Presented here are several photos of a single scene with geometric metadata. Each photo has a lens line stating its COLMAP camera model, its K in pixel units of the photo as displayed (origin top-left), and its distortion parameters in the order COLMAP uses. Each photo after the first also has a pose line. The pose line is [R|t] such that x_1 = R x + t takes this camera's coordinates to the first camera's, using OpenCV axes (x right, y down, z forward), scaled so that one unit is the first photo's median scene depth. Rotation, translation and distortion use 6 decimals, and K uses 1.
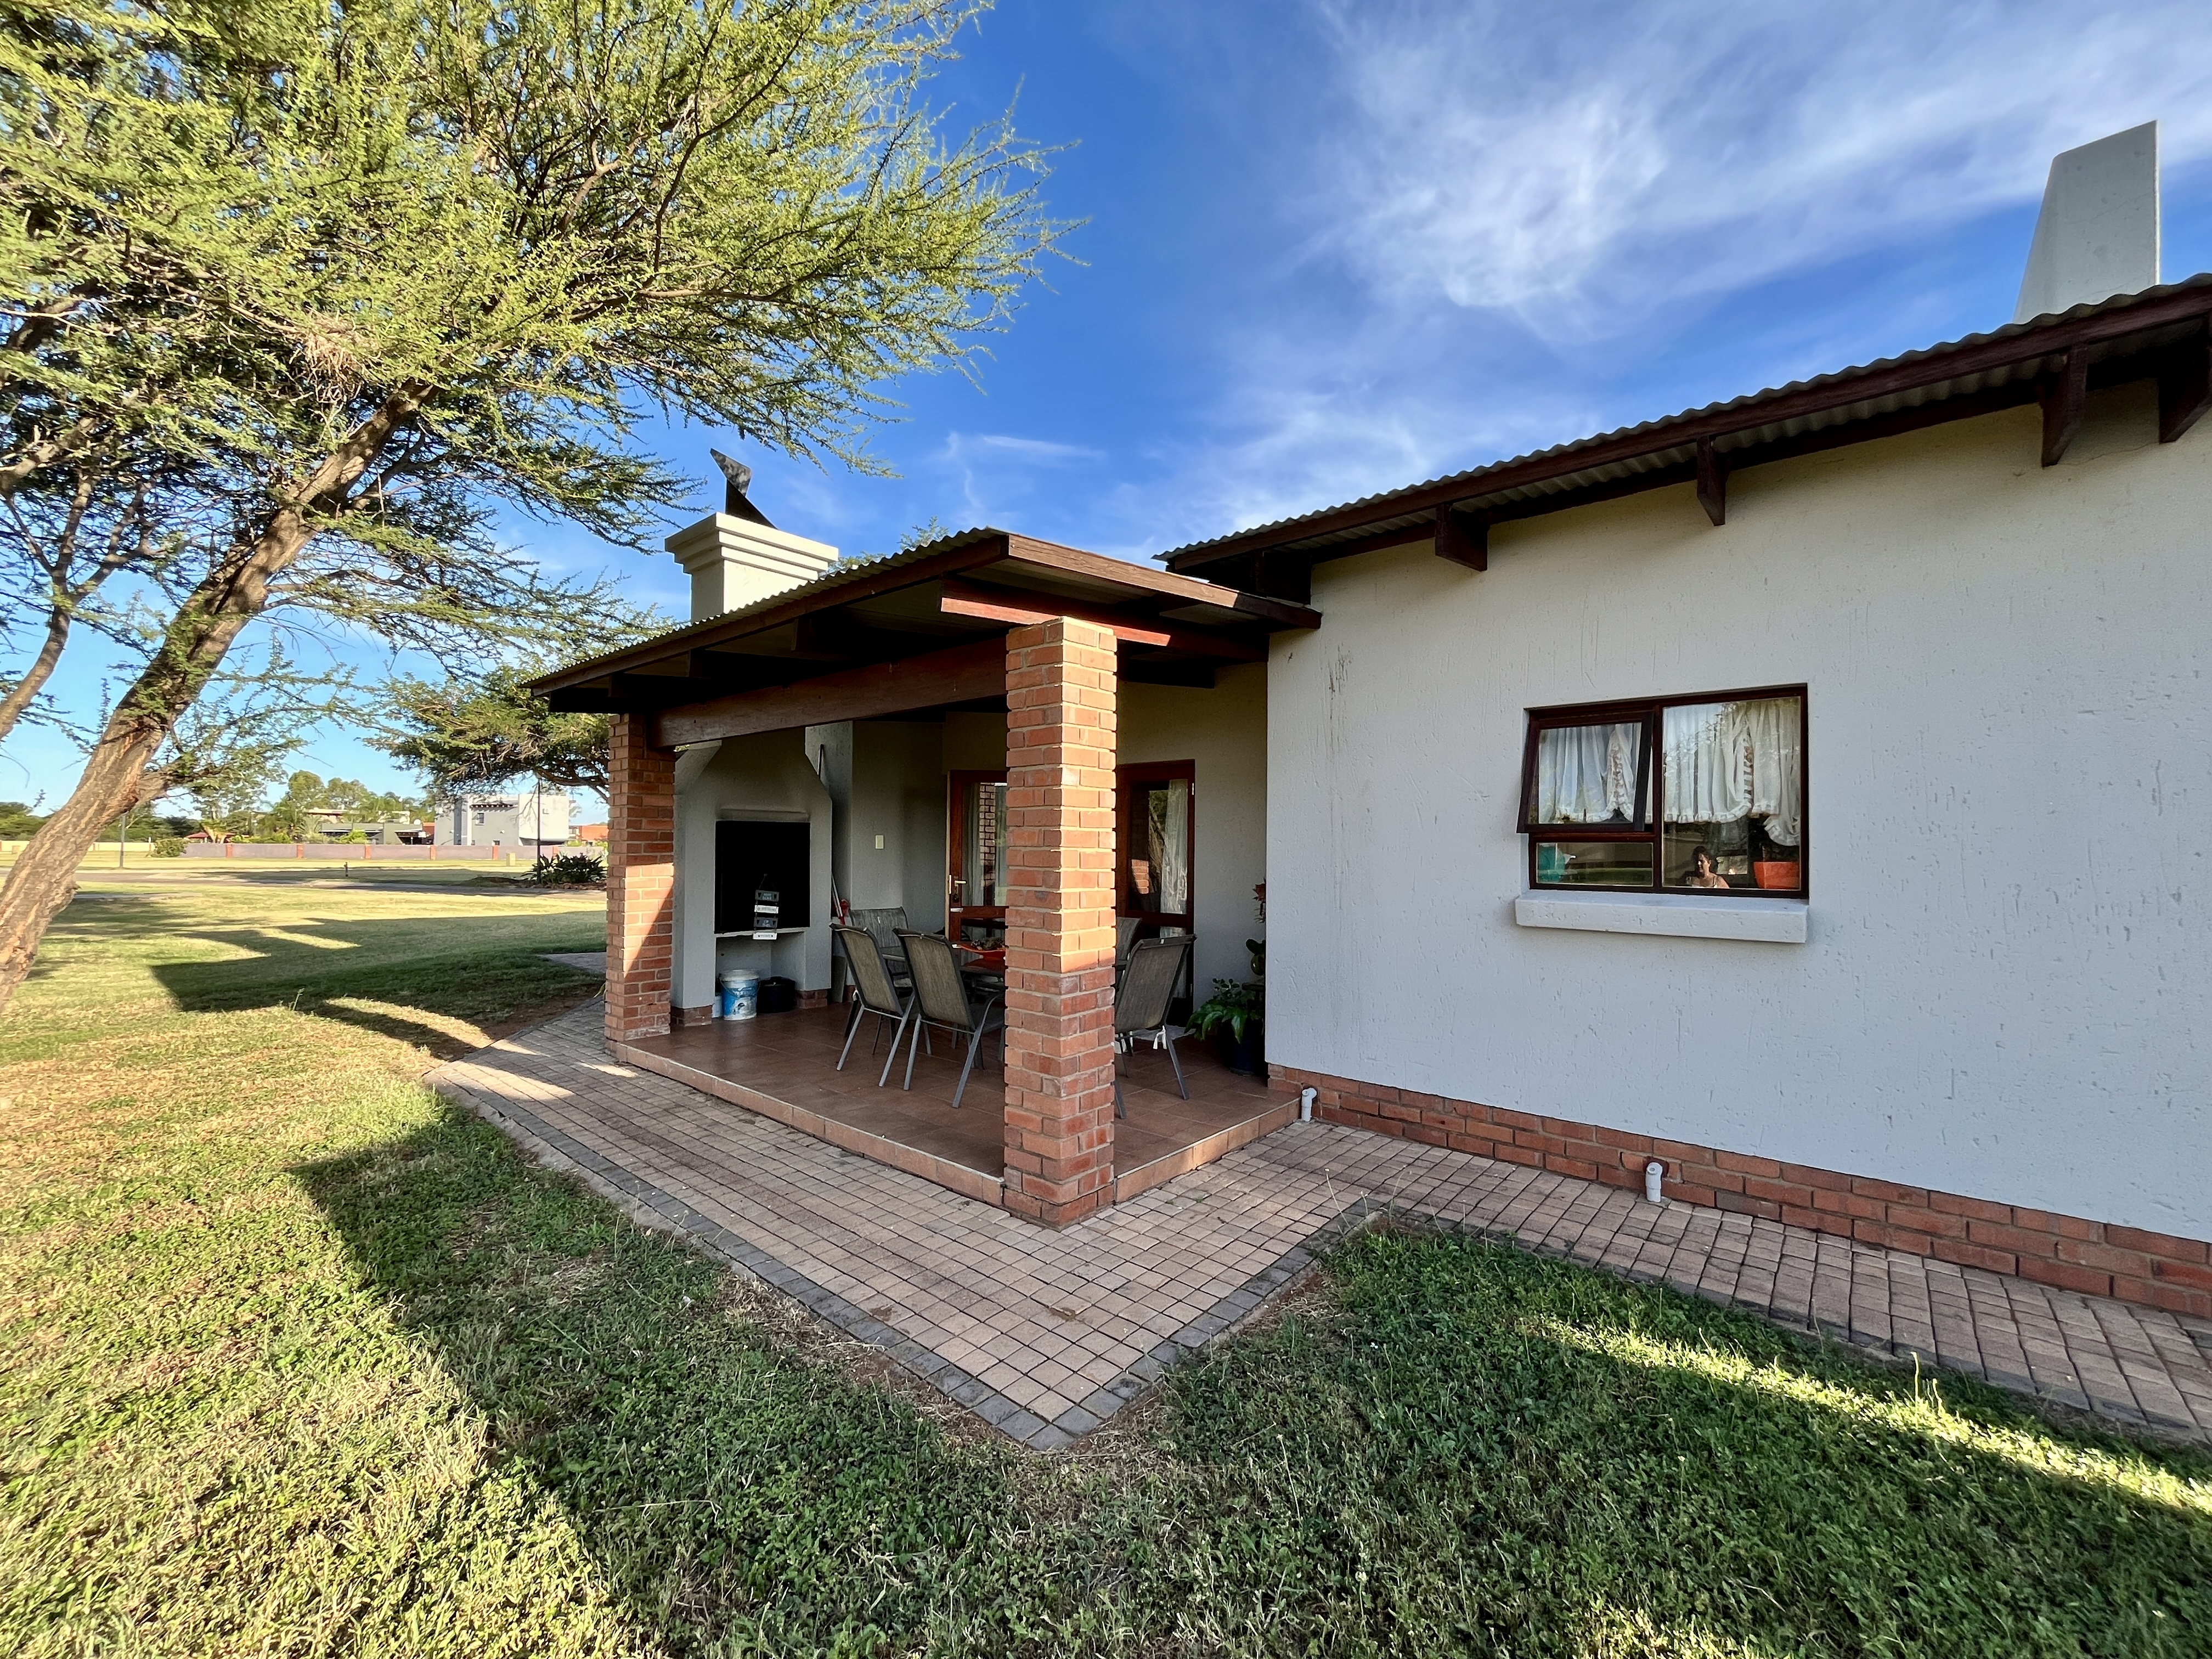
lens RADIAL K [[902.7, 0, 1108.7], [0, 902.7, 837.4], [0, 0, 1]] dist [-0.000695, 0.000315]
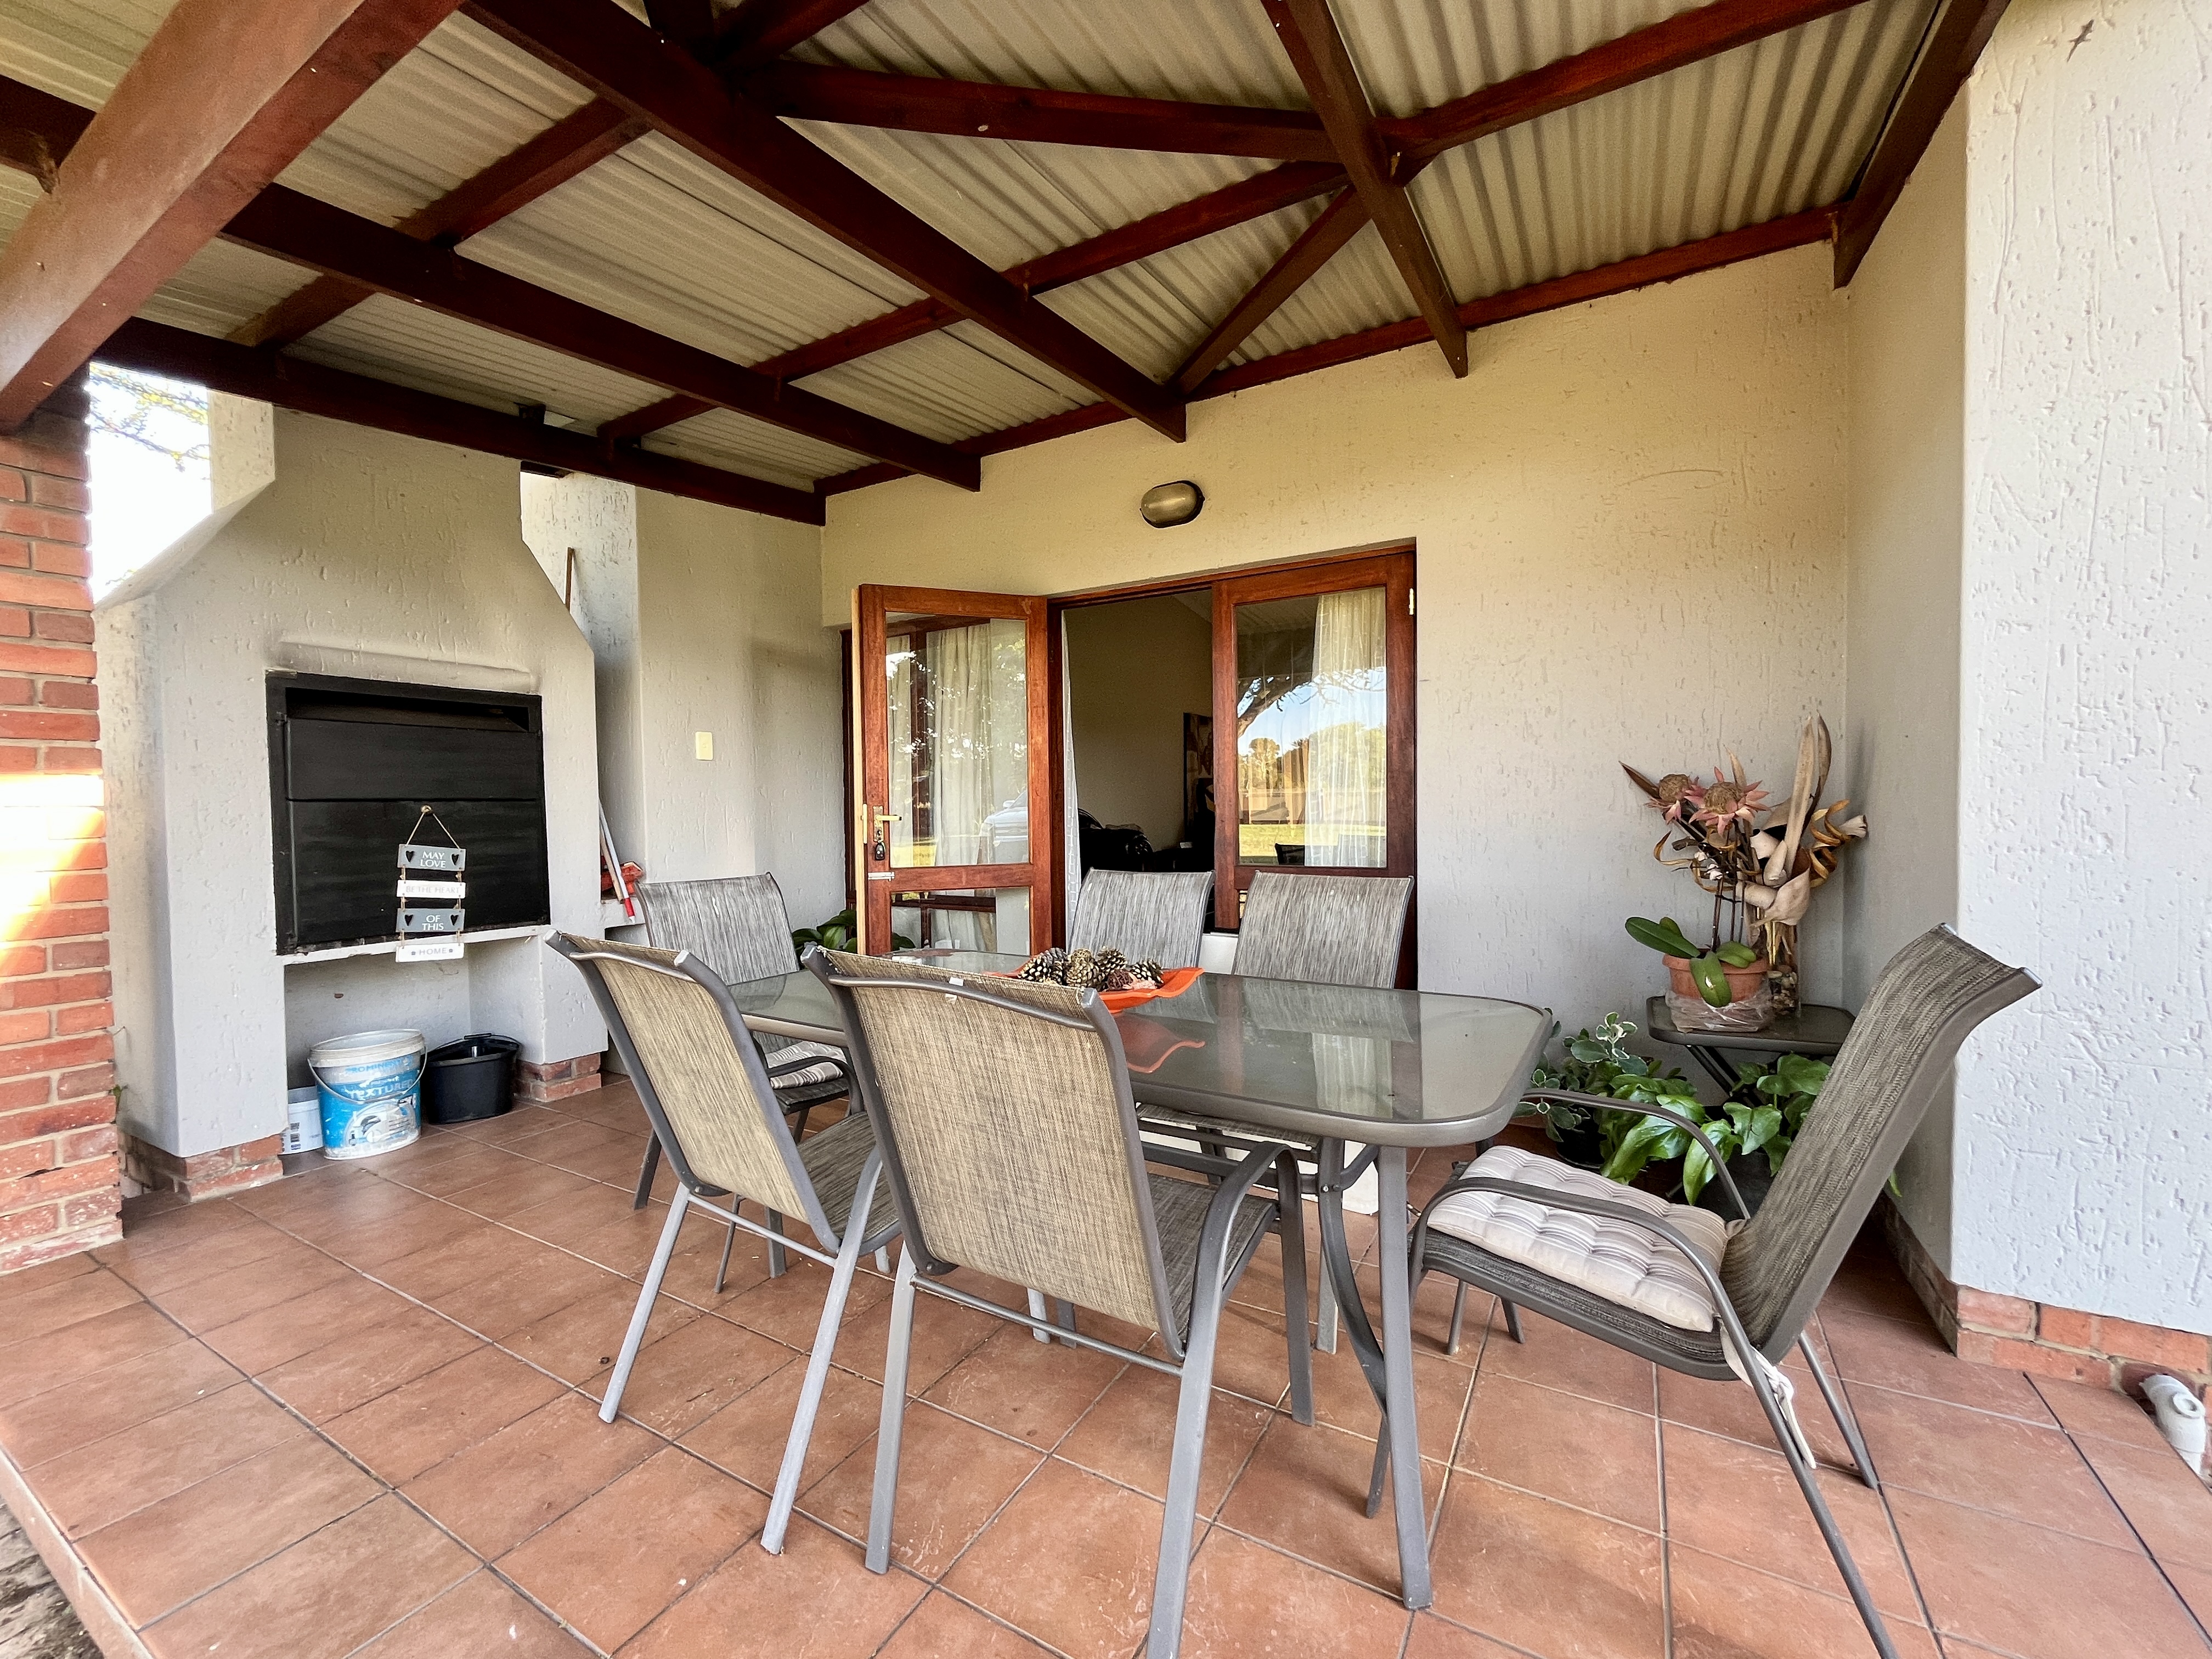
lens RADIAL K [[902.7, 0, 1099.7], [0, 902.7, 829.5], [0, 0, 1]] dist [-0.000695, 0.000315]
pose [[0.983835, -0.026260, 0.177144, -0.144993], [0.020264, 0.999162, 0.035574, 0.043145], [-0.177930, -0.031409, 0.983542, 0.530482]]
